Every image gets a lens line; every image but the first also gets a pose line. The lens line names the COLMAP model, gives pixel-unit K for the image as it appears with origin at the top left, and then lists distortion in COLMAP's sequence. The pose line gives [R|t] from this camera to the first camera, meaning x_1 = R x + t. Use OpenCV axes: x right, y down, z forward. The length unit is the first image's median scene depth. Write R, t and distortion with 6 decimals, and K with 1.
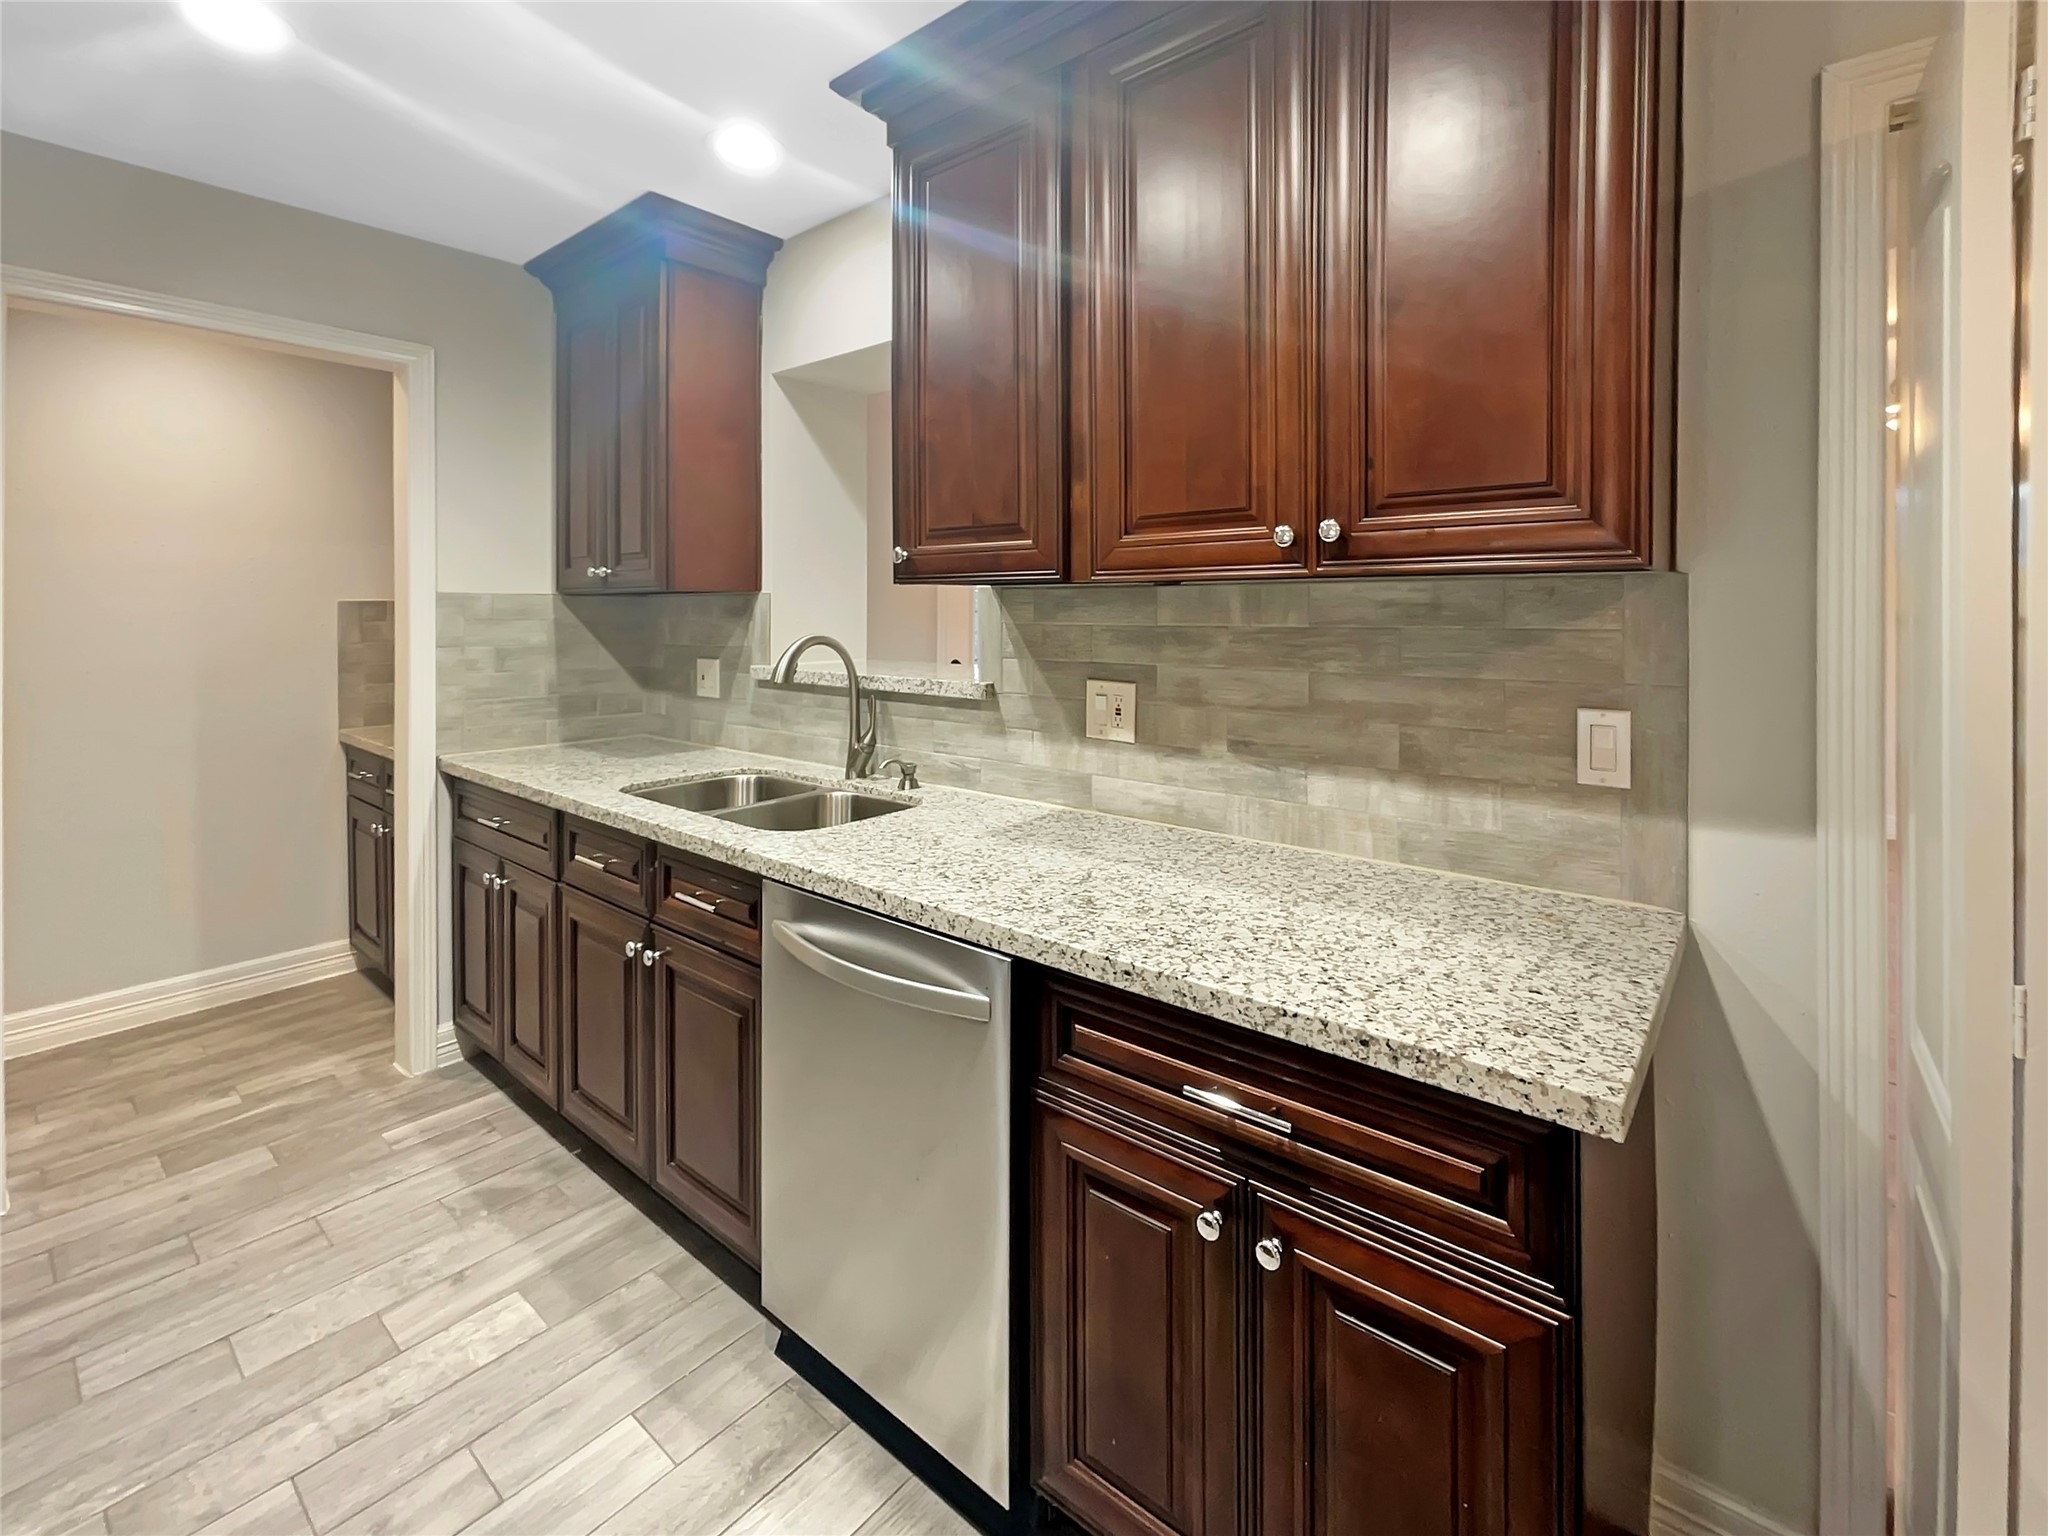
lens RADIAL K [[921.9, 0, 981.9], [0, 921.9, 609.3], [0, 0, 1]] dist [-0.001197, -0.000493]
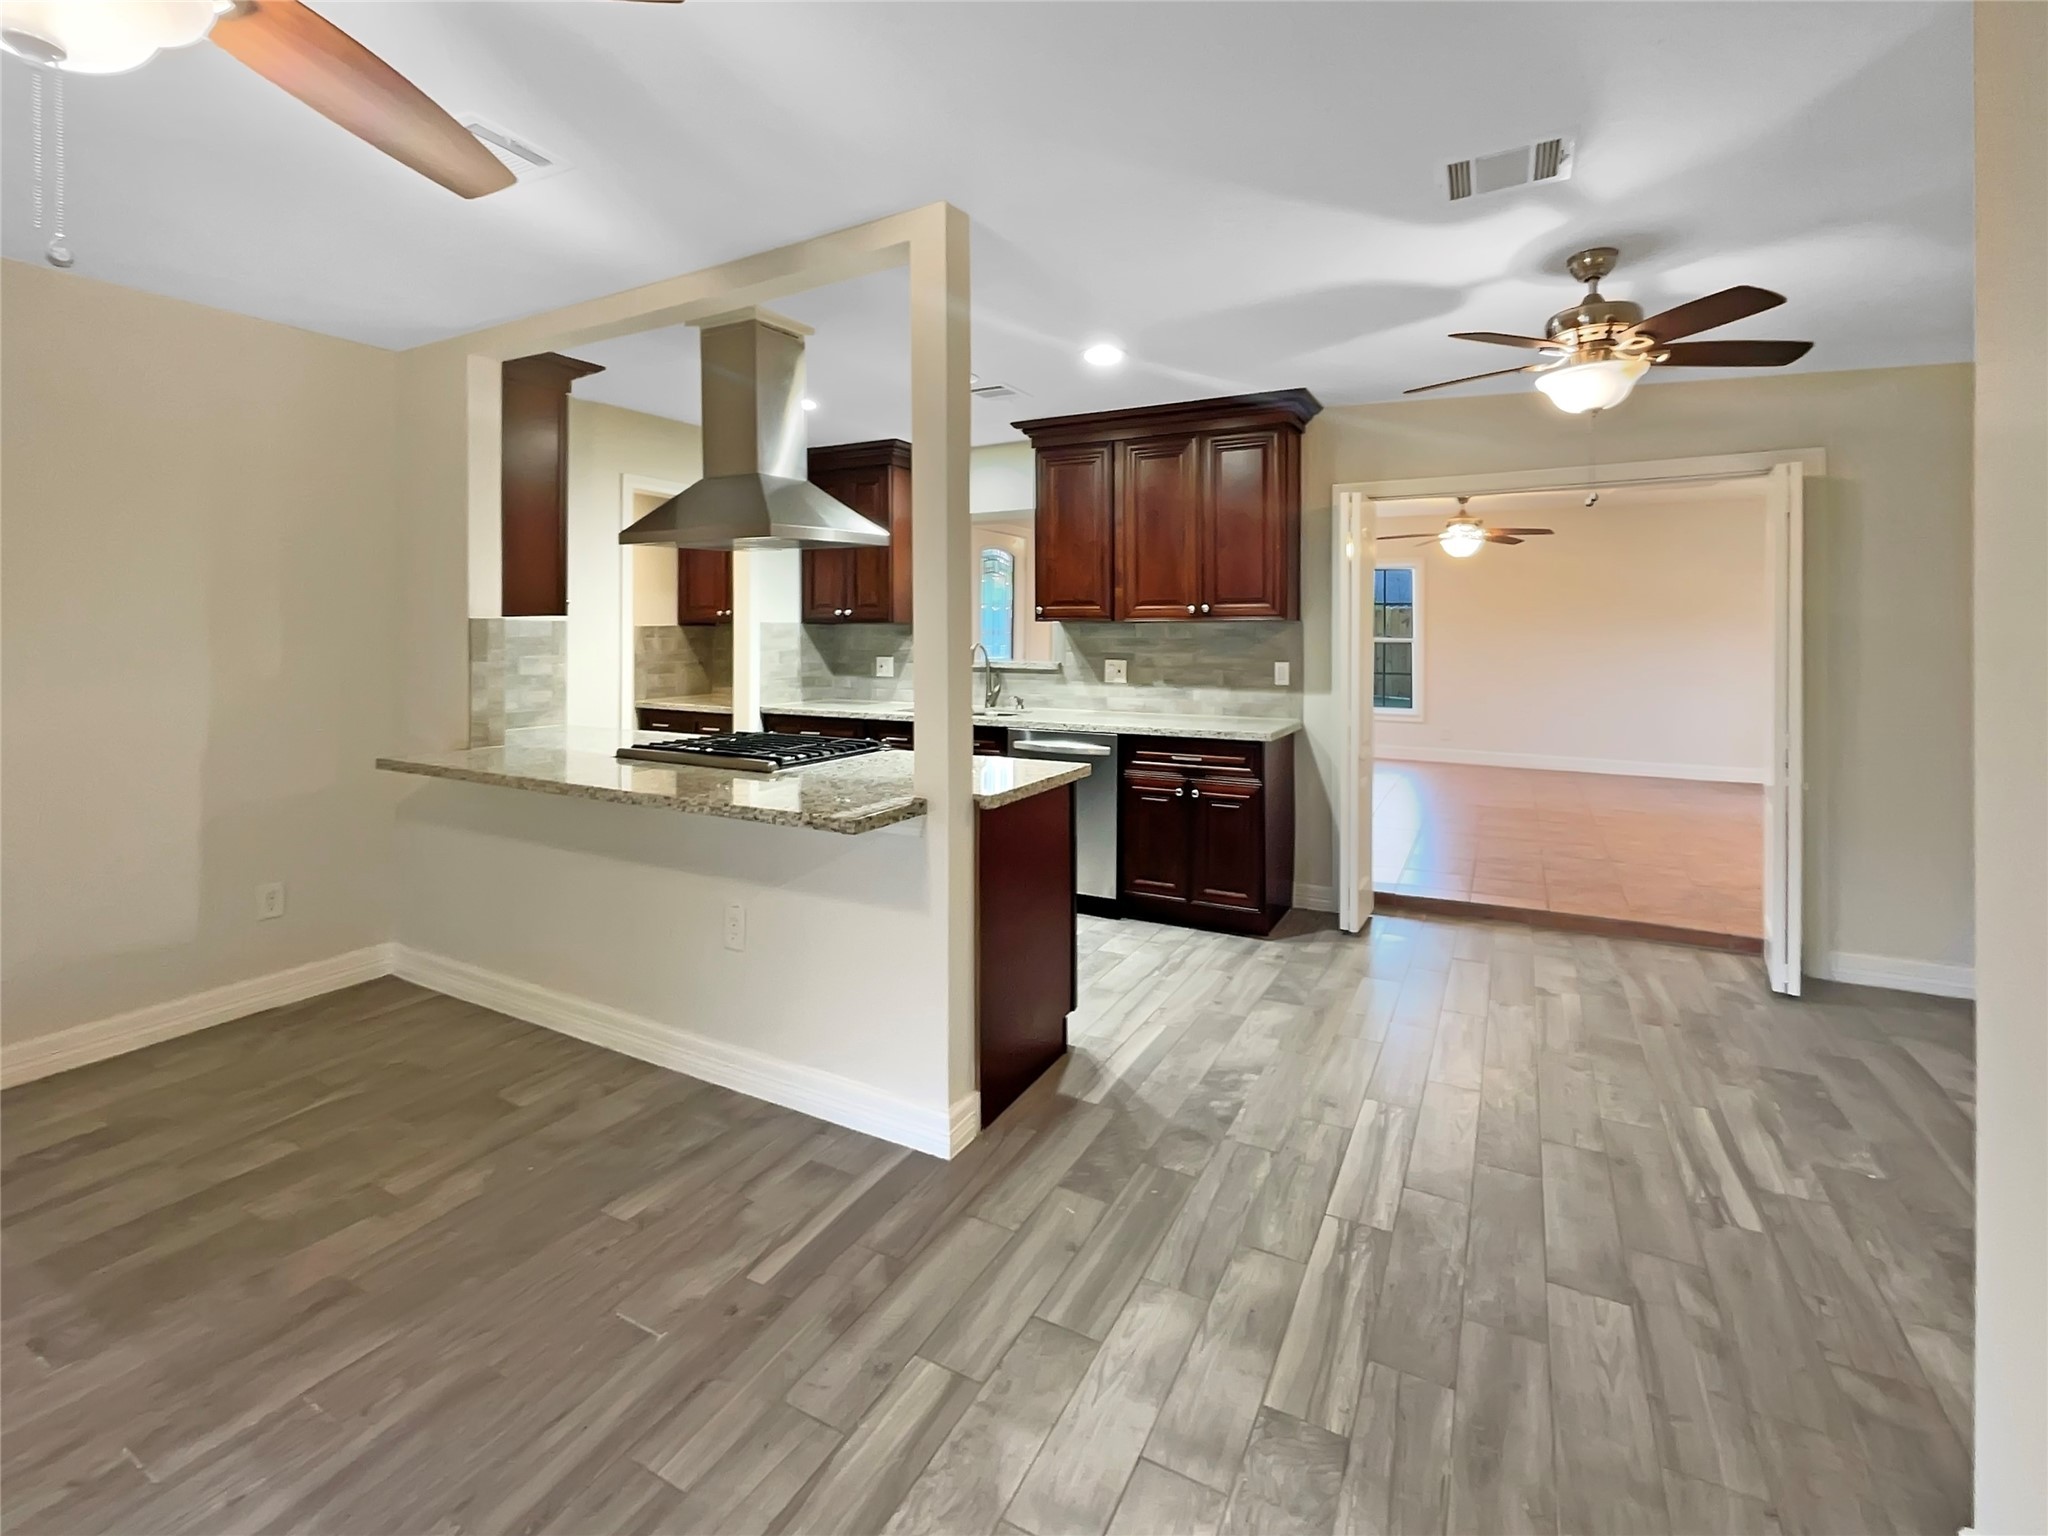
lens RADIAL K [[896.6, 0, 978.0], [0, 896.6, 641.2], [0, 0, 1]] dist [-0.002582, 0.000043]
pose [[0.982922, -0.002006, 0.184010, -0.686498], [-0.000206, 0.999928, 0.011998, -0.002702], [-0.184020, -0.011831, 0.982851, -1.360820]]
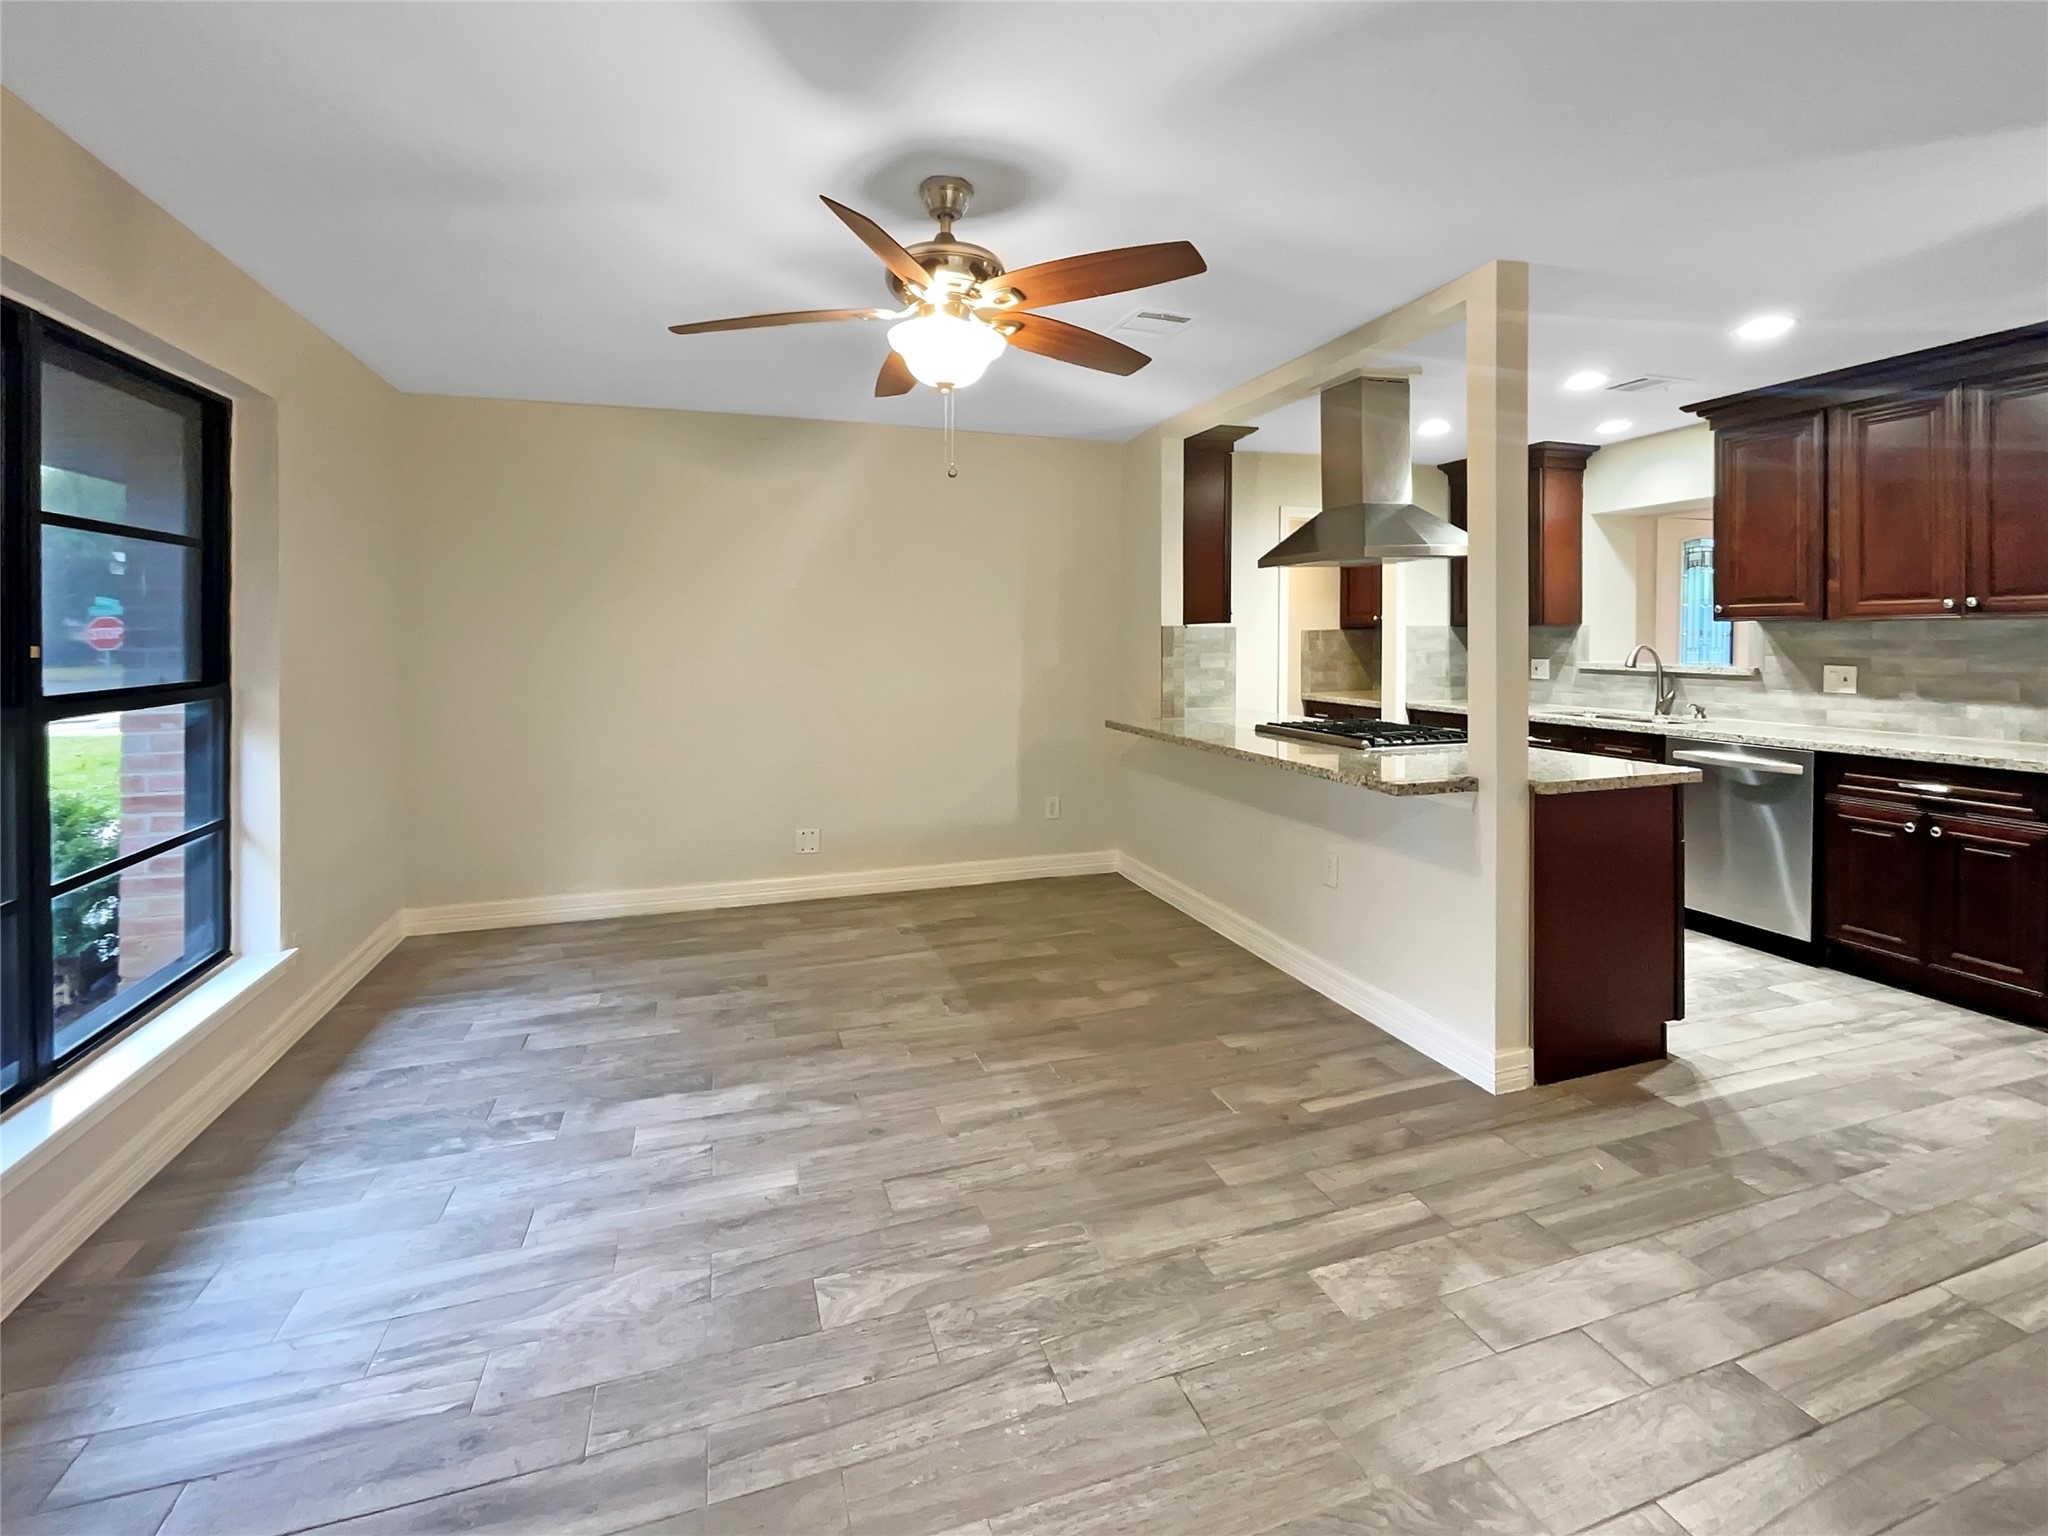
lens RADIAL K [[845.2, 0, 1023.3], [0, 845.2, 646.5], [0, 0, 1]] dist [0.002702, 0.000018]
pose [[0.854204, 0.001790, -0.519935, -0.453780], [0.005998, 0.999894, 0.013296, -0.003811], [0.519904, -0.014477, 0.854102, -1.652646]]
